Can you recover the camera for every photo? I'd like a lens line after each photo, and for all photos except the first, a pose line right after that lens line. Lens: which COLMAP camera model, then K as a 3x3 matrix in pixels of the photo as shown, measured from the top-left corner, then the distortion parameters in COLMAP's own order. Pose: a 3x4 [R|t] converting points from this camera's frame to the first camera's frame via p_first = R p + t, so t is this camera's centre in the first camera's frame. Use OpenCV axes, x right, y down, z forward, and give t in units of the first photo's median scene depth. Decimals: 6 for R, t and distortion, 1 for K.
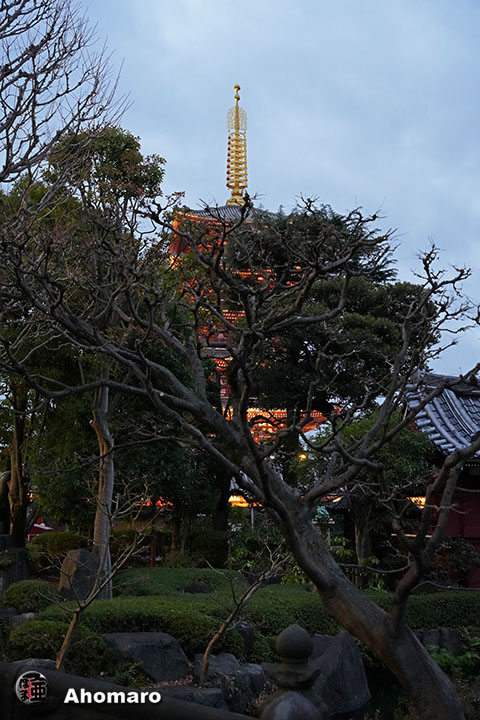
lens RADIAL K [[838.4, 0, 239.8], [0, 838.4, 360.4], [0, 0, 1]] dist [0.023073, 0.000000]
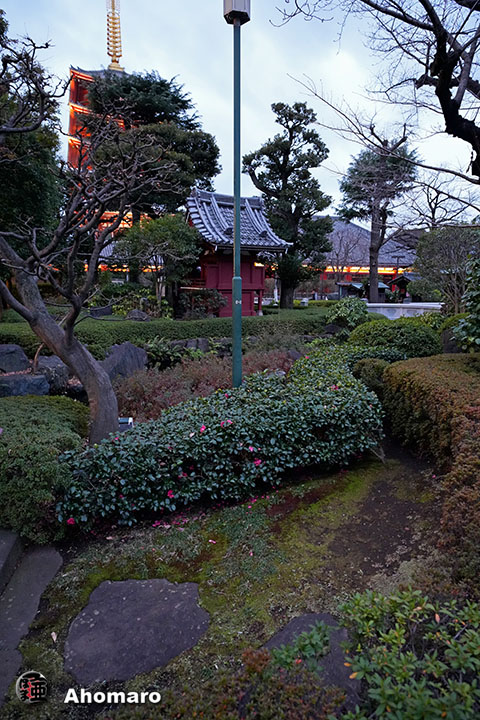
lens RADIAL K [[466.3, 0, 240.0], [0, 466.3, 362.8], [0, 0, 1]] dist [0.002557, -0.001647]
pose [[0.976081, -0.026329, 0.215808, 0.094418], [-0.052077, 0.935426, 0.349666, 0.007462], [-0.211079, -0.352541, 0.911680, 0.032576]]
